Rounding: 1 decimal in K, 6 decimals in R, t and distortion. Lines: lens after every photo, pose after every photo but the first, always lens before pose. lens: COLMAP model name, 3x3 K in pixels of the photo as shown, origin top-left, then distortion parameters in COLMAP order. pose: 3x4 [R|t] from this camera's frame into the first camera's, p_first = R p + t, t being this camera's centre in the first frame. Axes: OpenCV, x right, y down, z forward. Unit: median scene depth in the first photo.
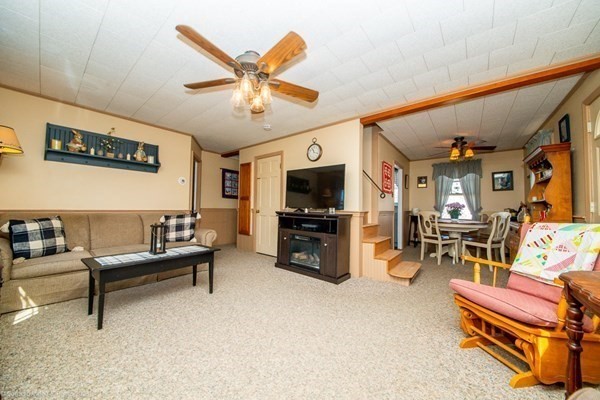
lens RADIAL K [[209.1, 0, 301.4], [0, 209.1, 199.6], [0, 0, 1]] dist [-0.021267, -0.003267]
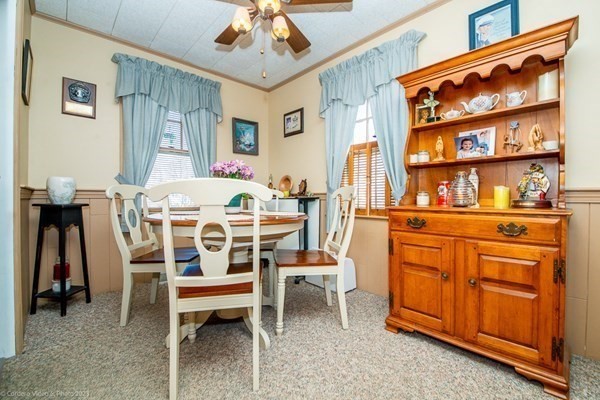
lens RADIAL K [[260.4, 0, 299.6], [0, 260.4, 200.1], [0, 0, 1]] dist [-0.001955, -0.000221]
pose [[0.161394, -0.022947, 0.986623, 0.246766], [-0.041084, 0.998707, 0.029949, 0.048400], [-0.986035, -0.045368, 0.160242, 0.616505]]
